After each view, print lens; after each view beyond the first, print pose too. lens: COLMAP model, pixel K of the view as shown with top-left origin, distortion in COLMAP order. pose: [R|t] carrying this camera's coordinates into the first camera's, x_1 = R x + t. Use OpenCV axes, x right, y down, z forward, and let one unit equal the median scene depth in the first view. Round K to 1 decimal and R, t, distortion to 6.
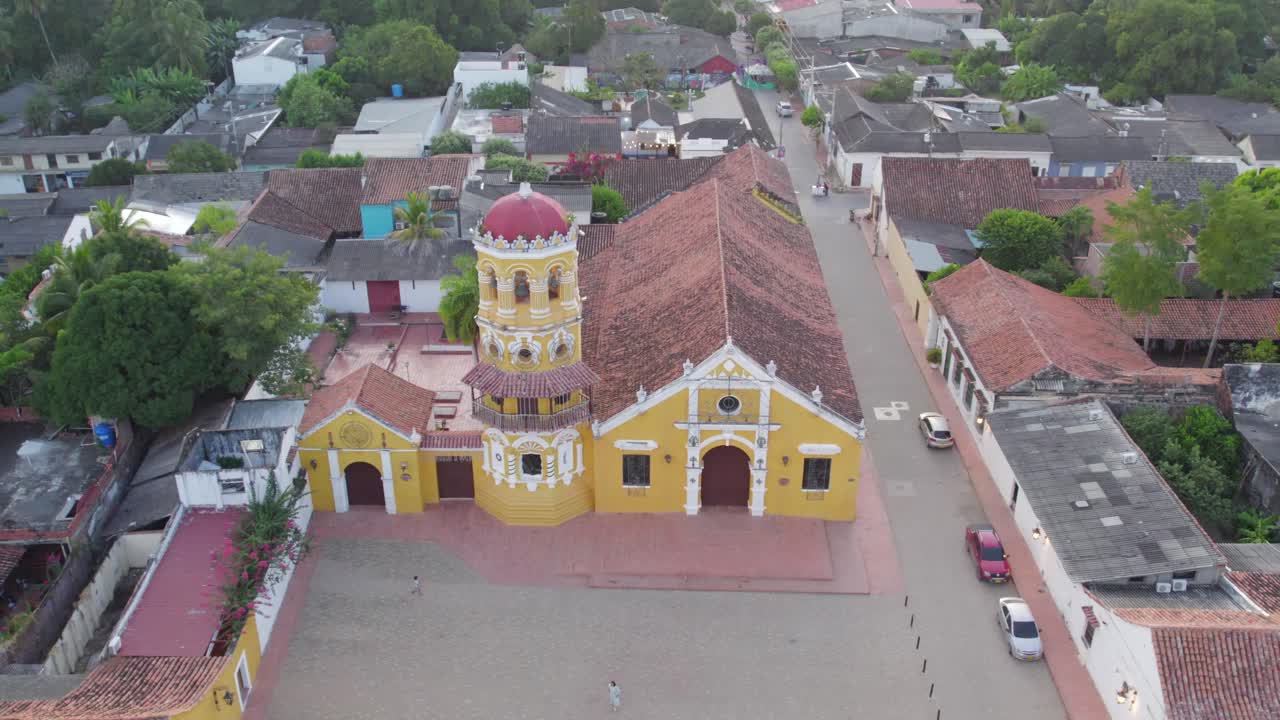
lens RADIAL K [[1168.5, 0, 636.9], [0, 1168.5, 359.7], [0, 0, 1]] dist [-0.047309, 0.000000]
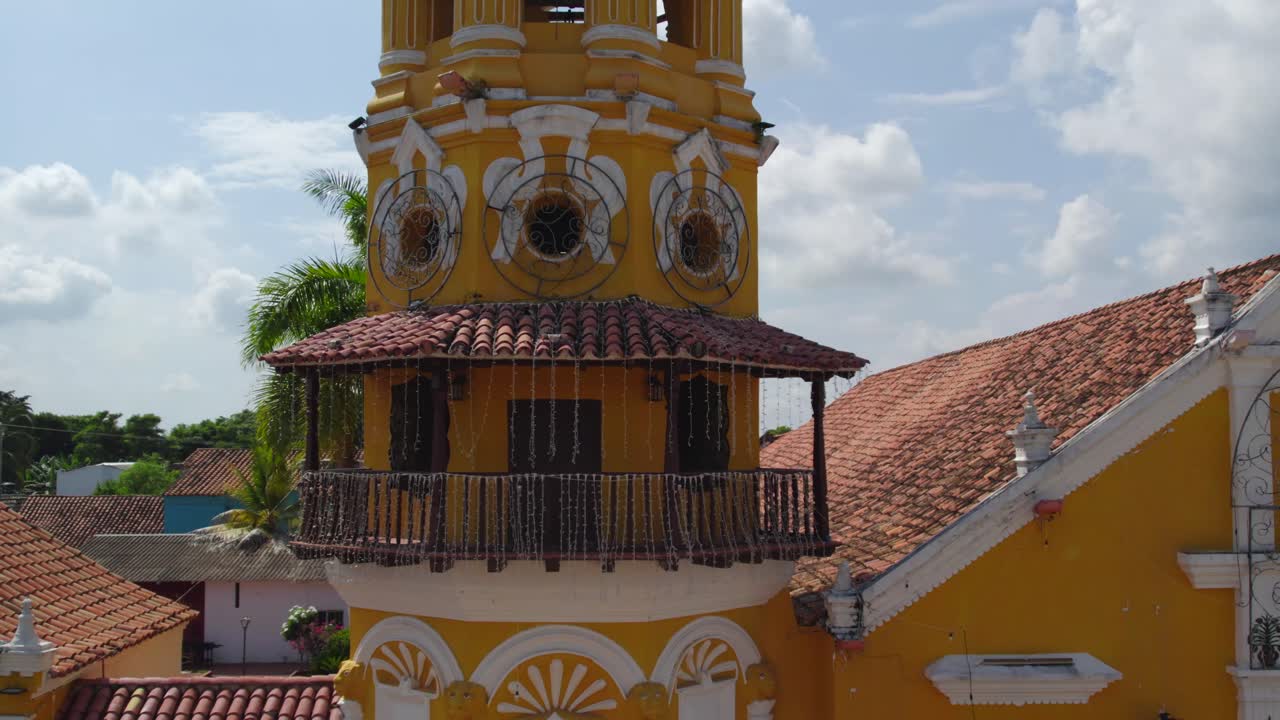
lens RADIAL K [[1168.5, 0, 649.0], [0, 1168.5, 359.4], [0, 0, 1]] dist [-0.047309, 0.000000]
pose [[0.997158, 0.006114, 0.075087, -0.087334], [0.032445, 0.864673, -0.501287, 0.126446], [-0.067990, 0.502299, 0.862017, 0.752283]]
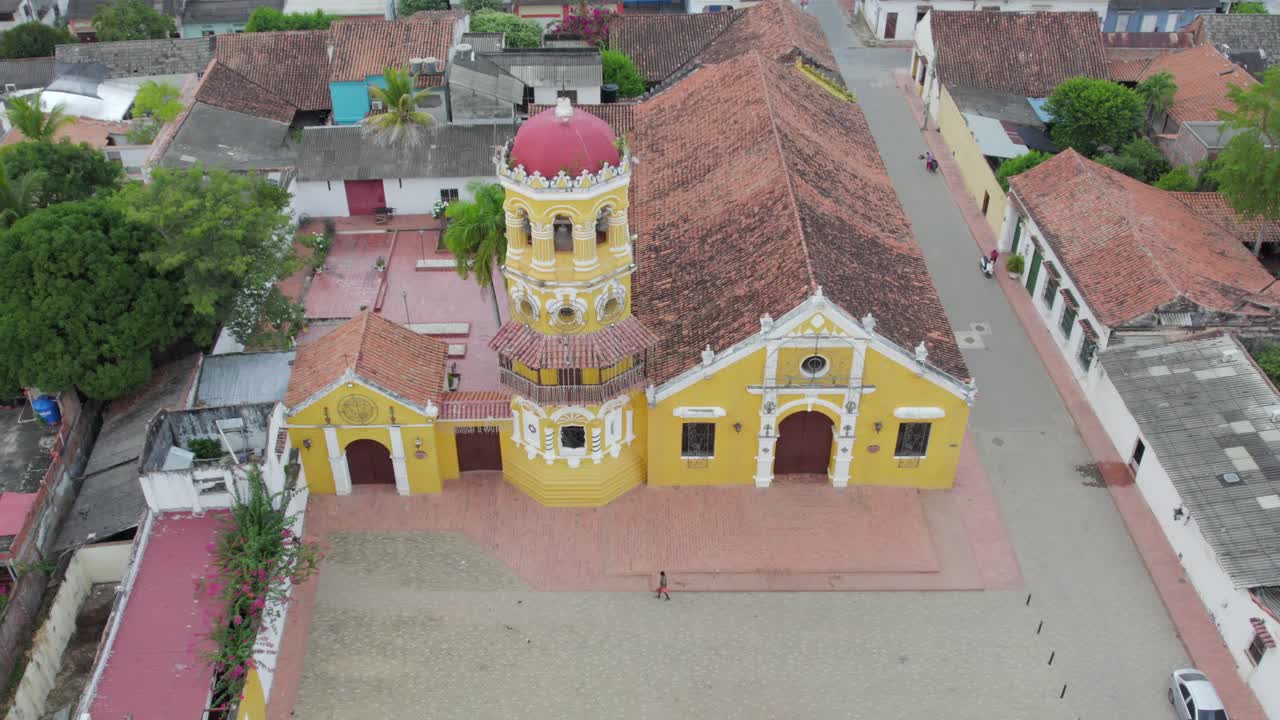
lens RADIAL K [[1168.5, 0, 637.7], [0, 1168.5, 363.3], [0, 0, 1]] dist [-0.047309, 0.000000]
pose [[0.999065, -0.022710, 0.036797, -0.071653], [0.016499, 0.986806, 0.161063, -0.092389], [-0.039969, -0.160305, 0.986258, 0.184274]]
